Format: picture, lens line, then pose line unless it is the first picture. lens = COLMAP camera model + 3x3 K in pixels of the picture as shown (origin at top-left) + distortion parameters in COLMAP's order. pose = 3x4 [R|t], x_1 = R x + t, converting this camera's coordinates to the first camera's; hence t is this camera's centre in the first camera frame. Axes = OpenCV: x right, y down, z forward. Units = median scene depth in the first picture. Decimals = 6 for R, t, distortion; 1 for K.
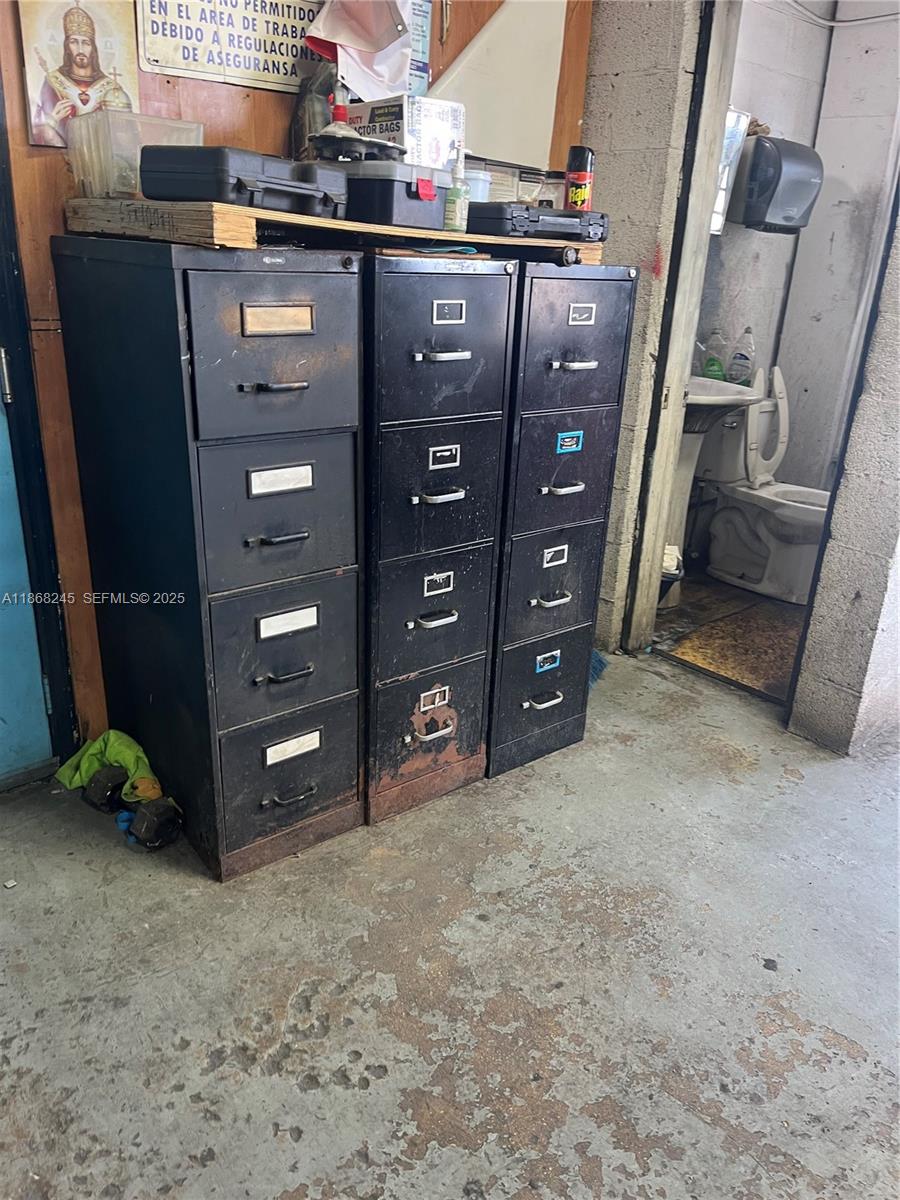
lens RADIAL K [[909.7, 0, 446.5], [0, 909.7, 607.3], [0, 0, 1]] dist [0.067008, -0.091768]
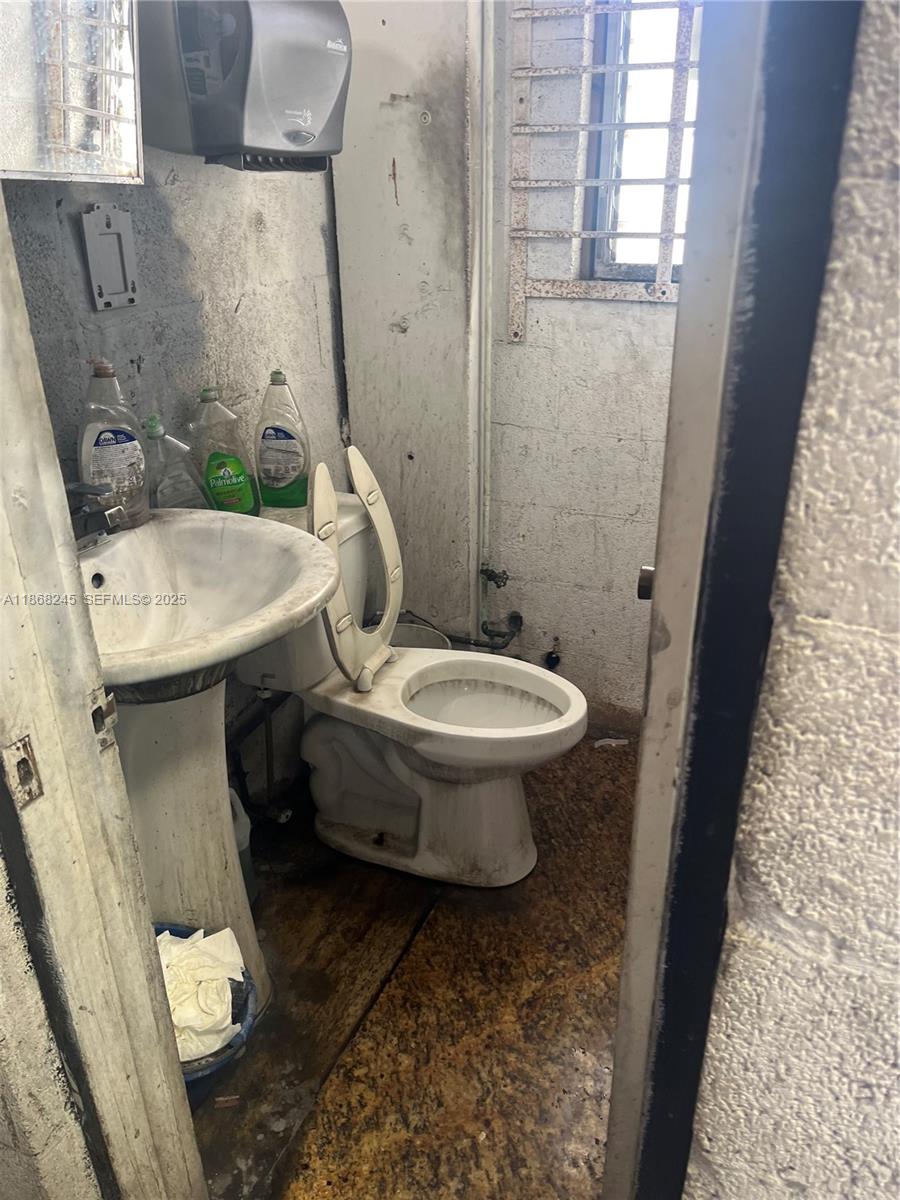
lens RADIAL K [[909.7, 0, 457.6], [0, 909.7, 598.7], [0, 0, 1]] dist [0.067008, -0.091768]
pose [[0.896669, -0.236913, 0.373973, 0.206937], [0.213132, 0.971432, 0.104380, -0.220113], [-0.388019, -0.013889, 0.921547, 0.521994]]
